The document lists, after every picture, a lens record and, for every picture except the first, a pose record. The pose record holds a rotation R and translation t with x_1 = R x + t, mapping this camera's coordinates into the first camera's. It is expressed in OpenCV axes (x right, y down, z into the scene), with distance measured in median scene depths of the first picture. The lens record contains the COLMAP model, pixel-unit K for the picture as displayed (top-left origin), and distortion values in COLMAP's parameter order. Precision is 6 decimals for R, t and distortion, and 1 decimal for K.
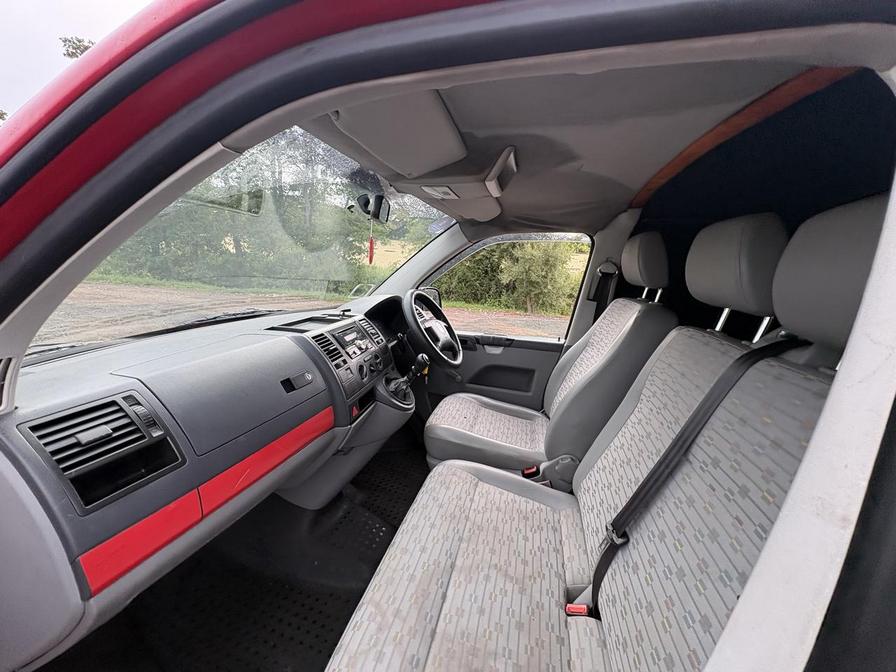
lens RADIAL K [[359.7, 0, 447.8], [0, 359.7, 339.2], [0, 0, 1]] dist [-0.000325, -0.000021]
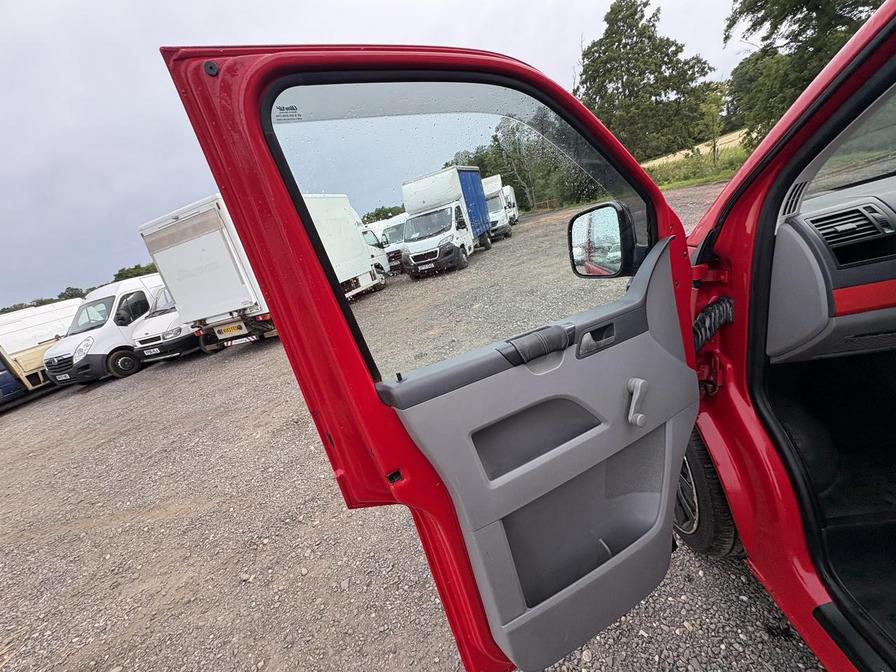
lens RADIAL K [[356.9, 0, 445.3], [0, 356.9, 337.3], [0, 0, 1]] dist [-0.000027, -0.000289]
pose [[0.144732, 0.212202, -0.966449, 0.201121], [0.061388, 0.972925, 0.222817, 0.131093], [0.987565, -0.091577, 0.127786, -0.495098]]
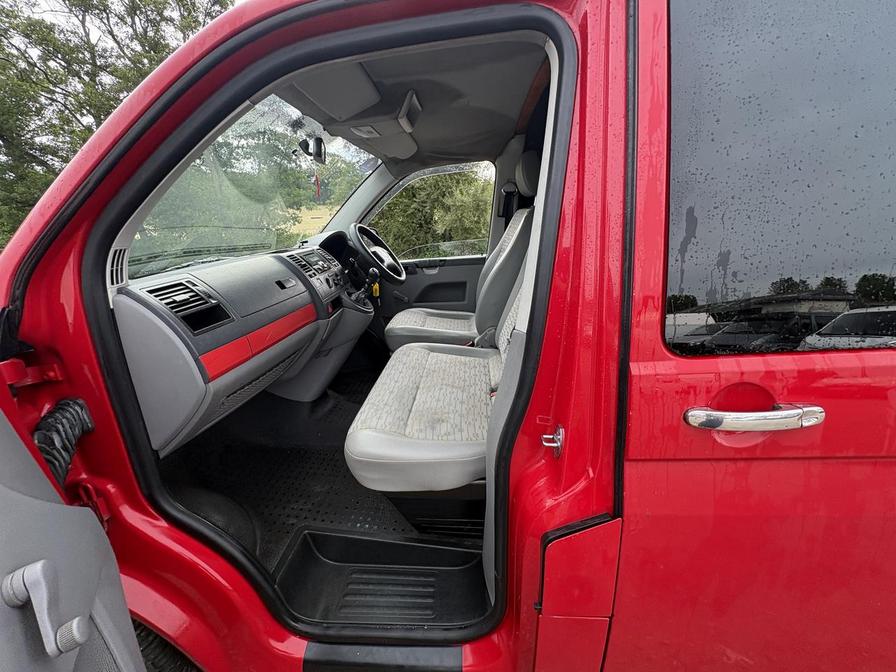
lens RADIAL K [[359.7, 0, 447.8], [0, 359.7, 339.2], [0, 0, 1]] dist [-0.000325, -0.000021]
pose [[0.977893, -0.163477, 0.130388, -0.021059], [0.147706, 0.981394, 0.122673, 0.202123], [-0.148016, -0.100702, 0.983845, -0.378544]]
